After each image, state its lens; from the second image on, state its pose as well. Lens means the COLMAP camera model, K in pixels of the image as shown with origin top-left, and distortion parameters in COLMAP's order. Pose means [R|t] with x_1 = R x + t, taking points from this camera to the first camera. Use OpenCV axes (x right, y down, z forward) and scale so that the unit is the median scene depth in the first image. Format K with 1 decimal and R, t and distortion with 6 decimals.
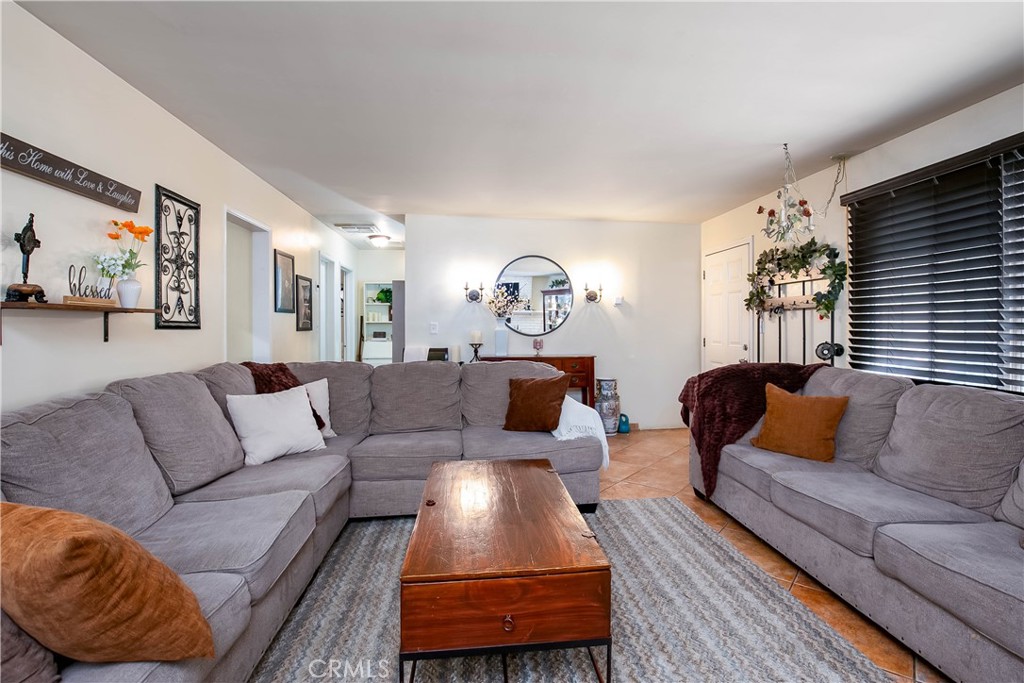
lens RADIAL K [[474.5, 0, 531.7], [0, 474.5, 325.8], [0, 0, 1]] dist [-0.018894, 0.000982]
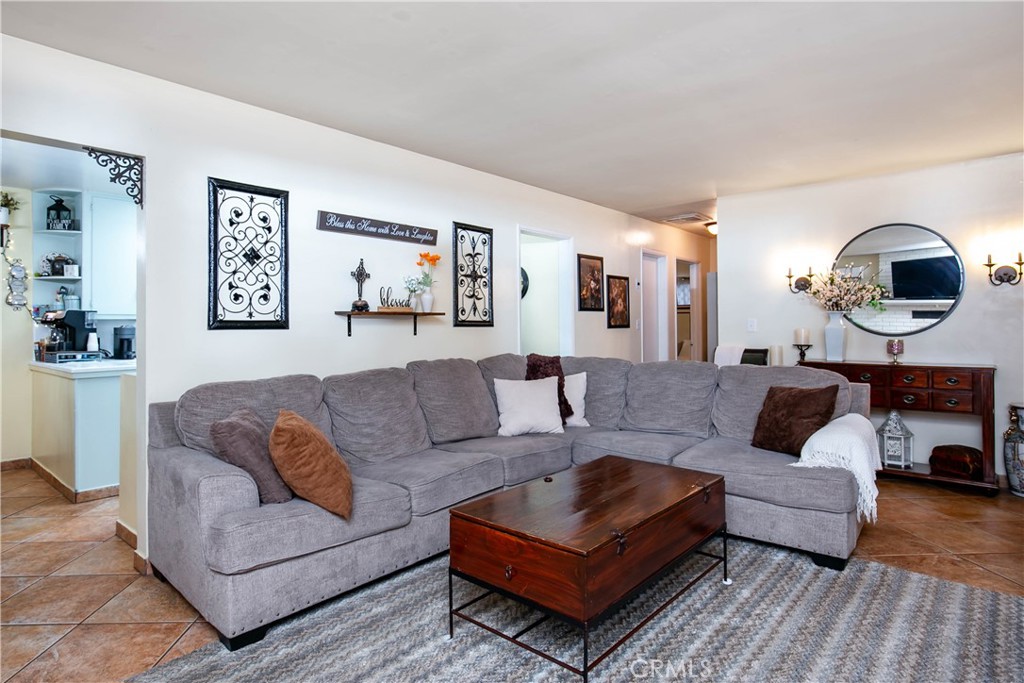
lens RADIAL K [[557.7, 0, 516.9], [0, 557.7, 320.4], [0, 0, 1]] dist [-0.003626, 0.003987]
pose [[0.677250, -0.008386, -0.735706, 0.495699], [0.006382, 0.999964, -0.005524, -0.001176], [0.735726, -0.000954, 0.677279, 0.025174]]
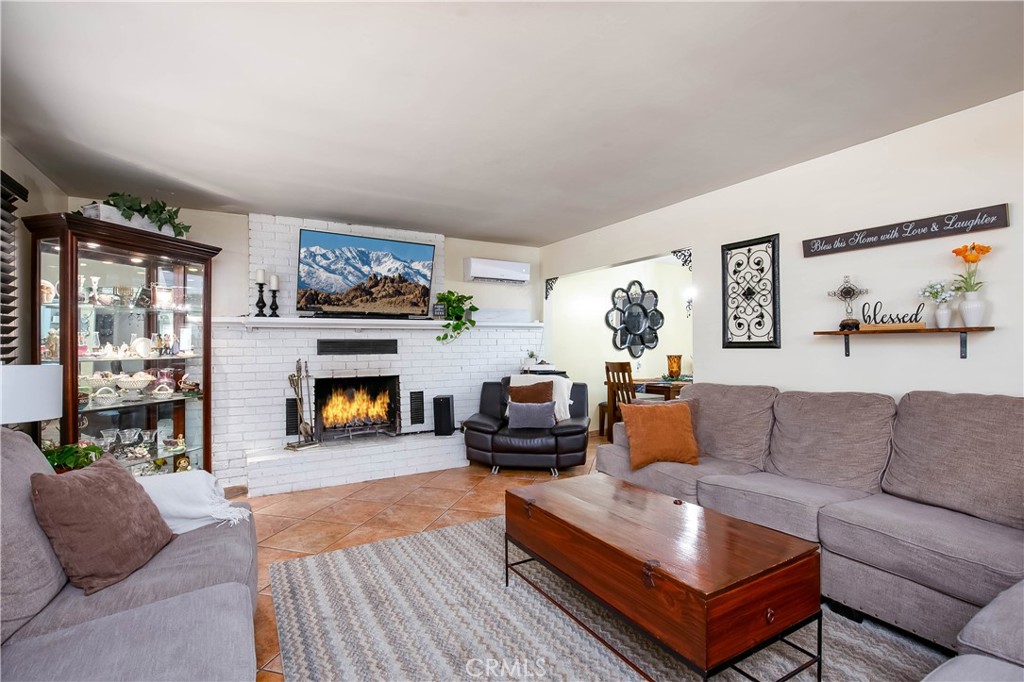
lens RADIAL K [[474.5, 0, 513.8], [0, 474.5, 341.6], [0, 0, 1]] dist [-0.018894, 0.000982]
pose [[-0.909587, -0.001899, -0.415509, 0.411816], [0.004530, 0.999885, -0.014485, 0.004377], [0.415489, -0.015058, -0.909474, 1.248080]]
